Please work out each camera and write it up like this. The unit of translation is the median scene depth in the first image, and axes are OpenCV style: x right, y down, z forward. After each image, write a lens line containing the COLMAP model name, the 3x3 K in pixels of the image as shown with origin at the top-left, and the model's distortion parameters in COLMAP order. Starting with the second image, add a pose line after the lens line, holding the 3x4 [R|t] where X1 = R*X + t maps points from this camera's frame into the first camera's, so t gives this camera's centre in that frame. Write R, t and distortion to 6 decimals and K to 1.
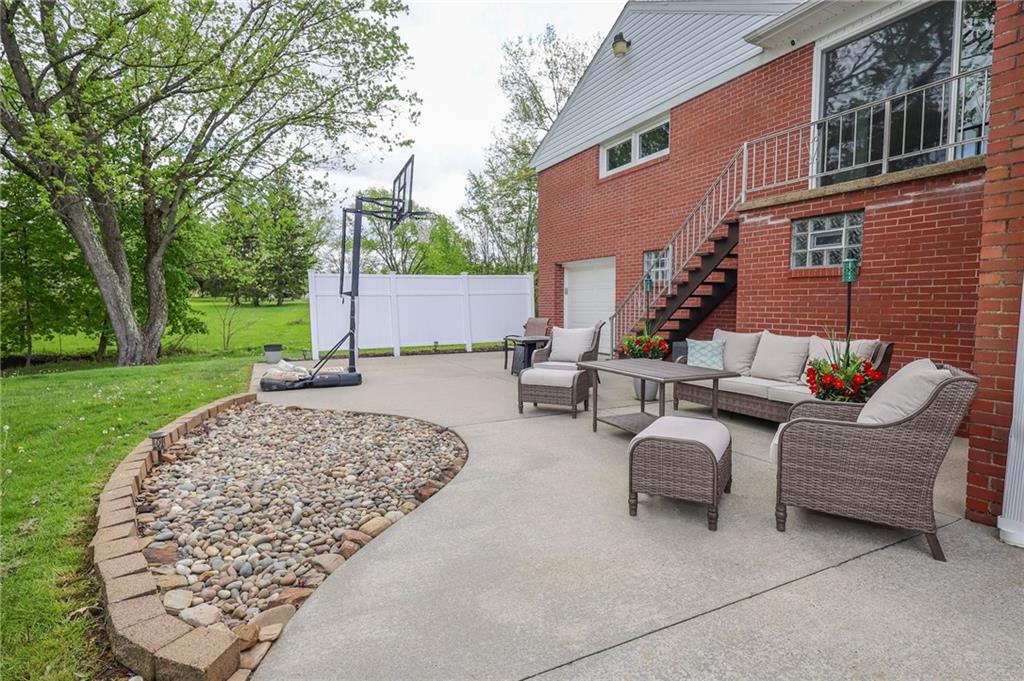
lens RADIAL K [[506.8, 0, 514.8], [0, 506.8, 338.5], [0, 0, 1]] dist [-0.002483, -0.000211]
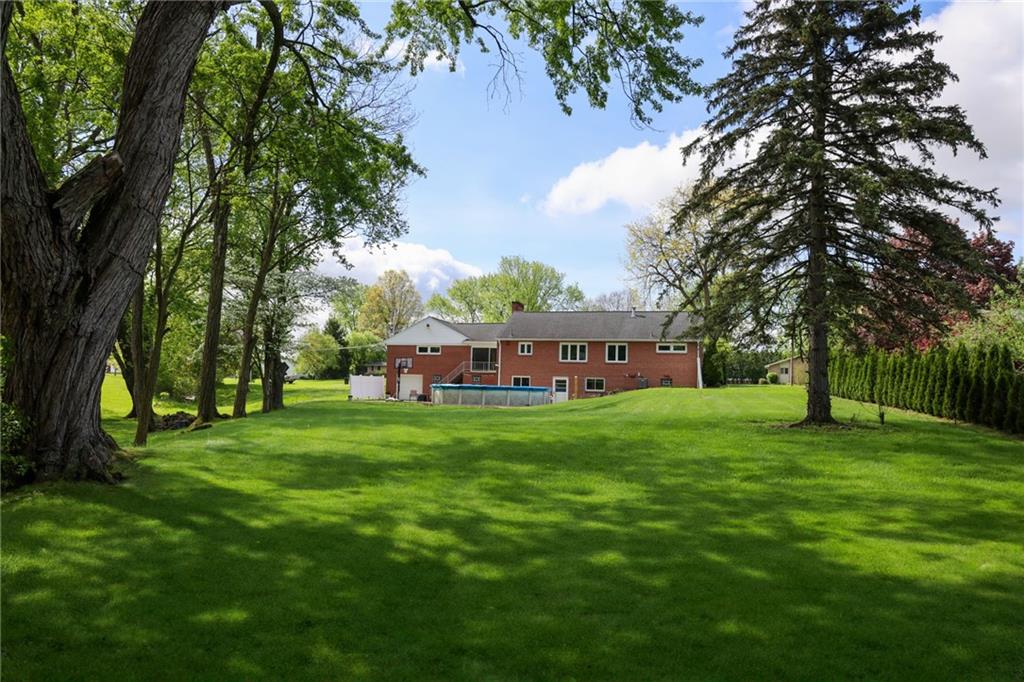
lens RADIAL K [[692.9, 0, 512.0], [0, 692.9, 341.0], [0, 0, 1]] dist [-0.002767, -0.000166]
pose [[0.662470, 0.064984, 0.746264, -5.144210], [0.017317, 0.994635, -0.101984, 0.217147], [-0.748888, 0.080485, 0.657791, -4.727299]]
